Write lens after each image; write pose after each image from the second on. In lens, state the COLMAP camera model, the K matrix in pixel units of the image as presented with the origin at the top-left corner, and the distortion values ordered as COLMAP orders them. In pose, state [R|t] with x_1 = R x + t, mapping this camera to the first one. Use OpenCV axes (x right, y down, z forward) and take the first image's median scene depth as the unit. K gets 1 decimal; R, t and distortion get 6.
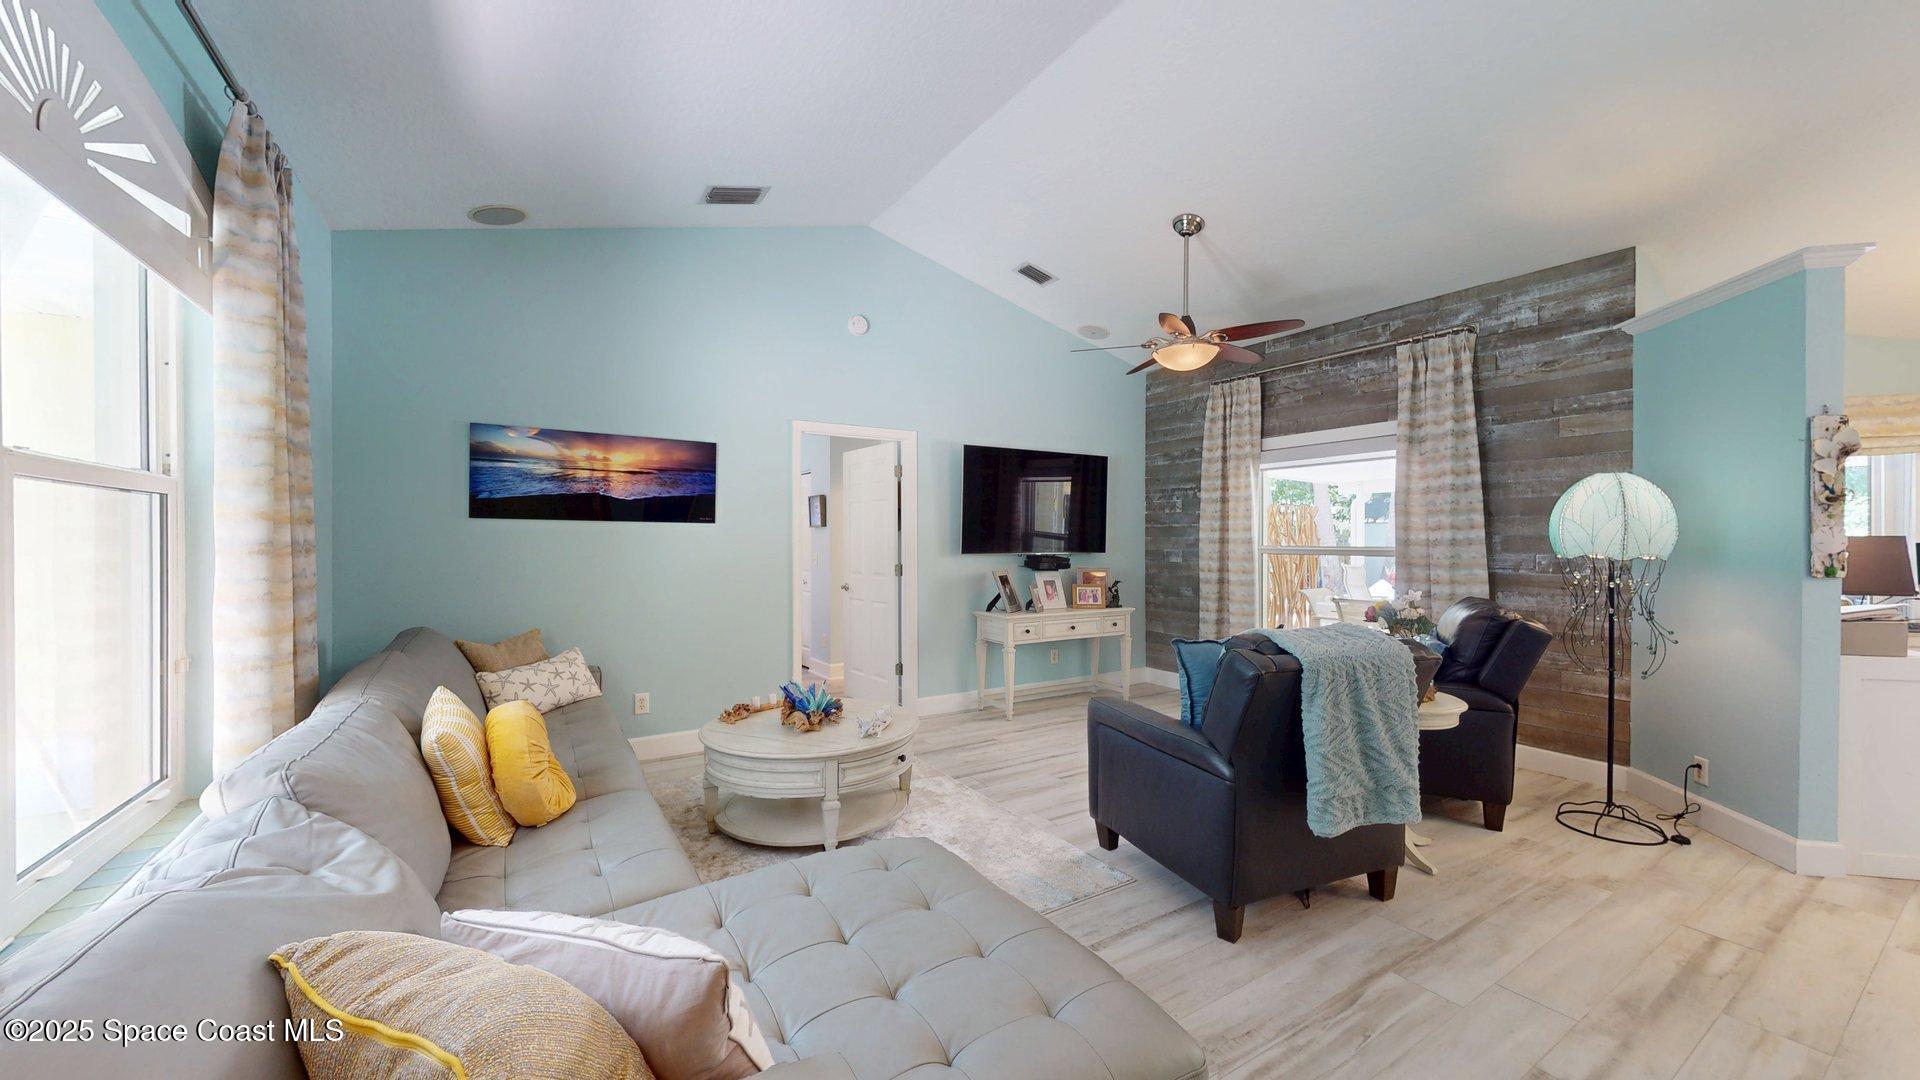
lens RADIAL K [[700.0, 0, 958.5], [0, 700.0, 541.2], [0, 0, 1]] dist [-0.003201, 0.000484]
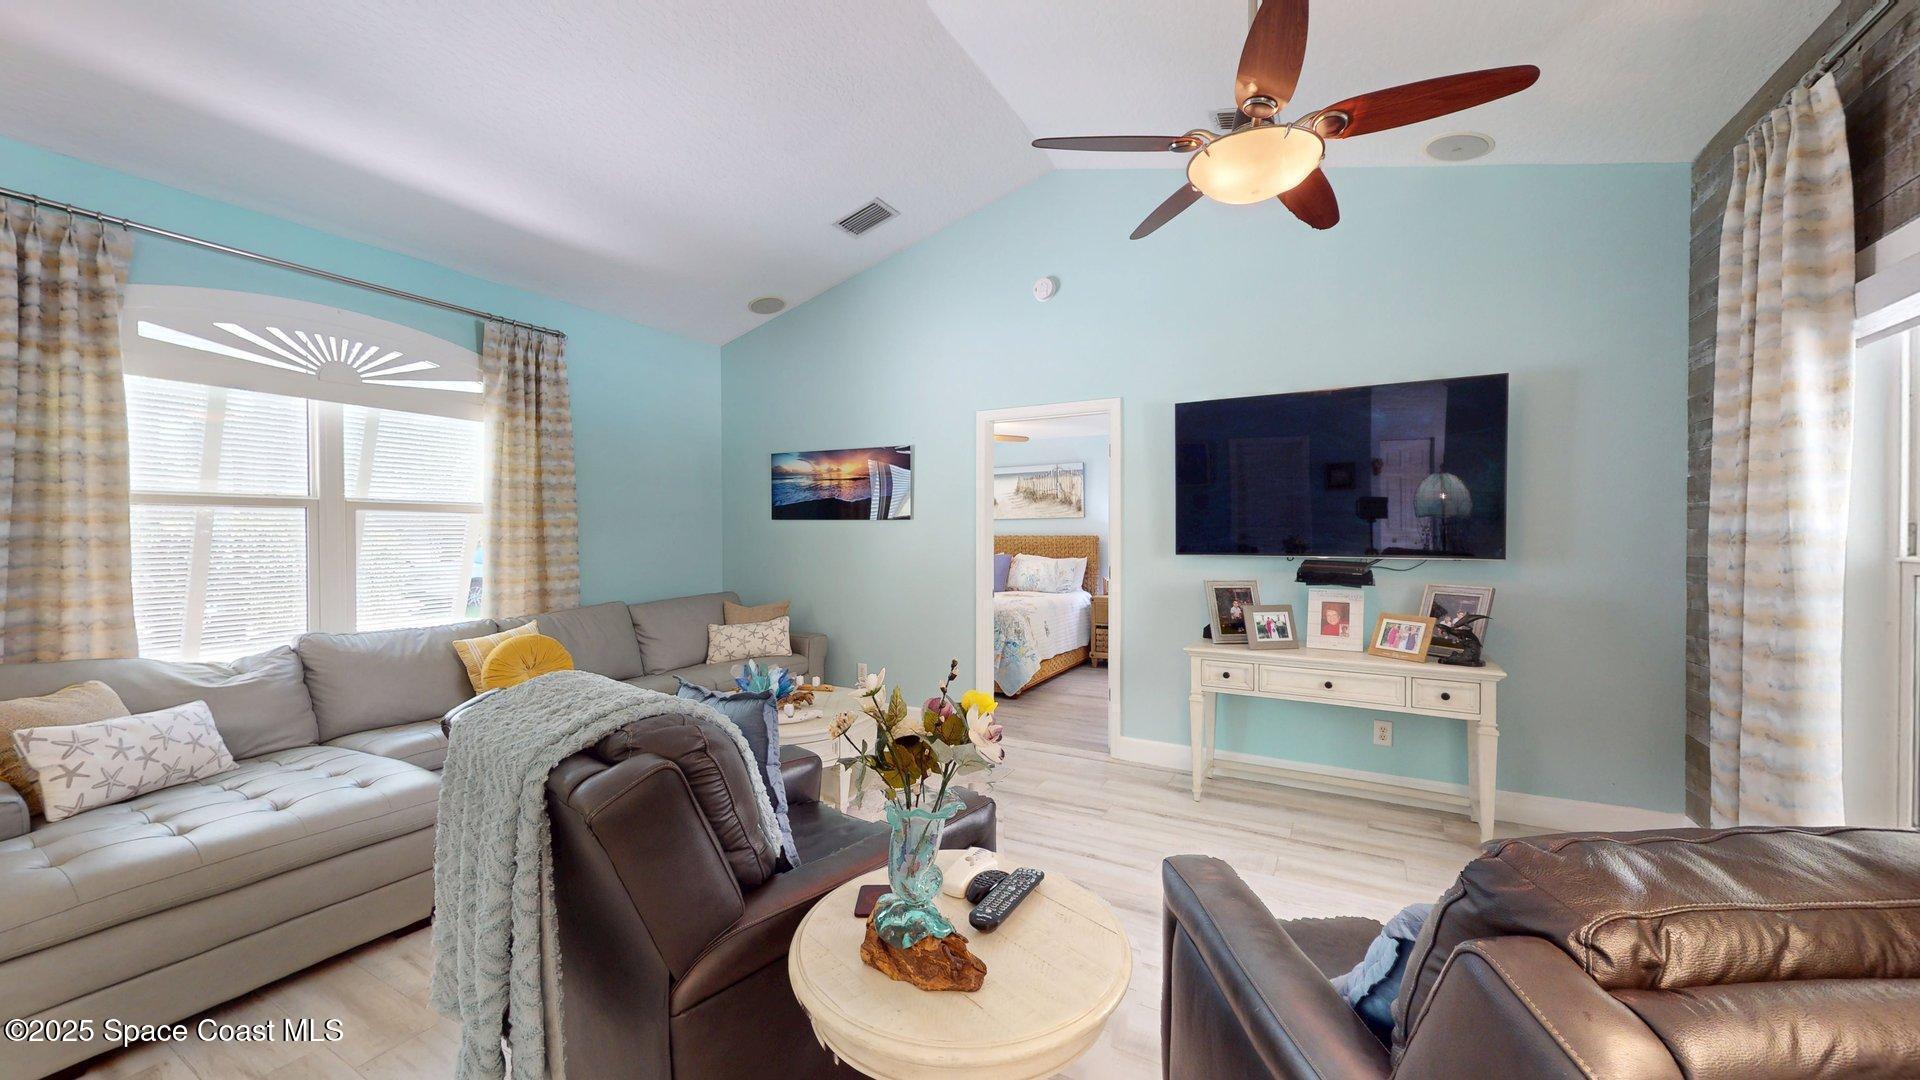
lens RADIAL K [[700.0, 0, 968.0], [0, 700.0, 544.2], [0, 0, 1]] dist [-0.003201, 0.000484]
pose [[0.486101, 0.011661, -0.873825, 0.689041], [-0.002816, 0.999927, 0.011777, -0.001083], [0.873898, -0.003264, 0.486098, 0.588928]]
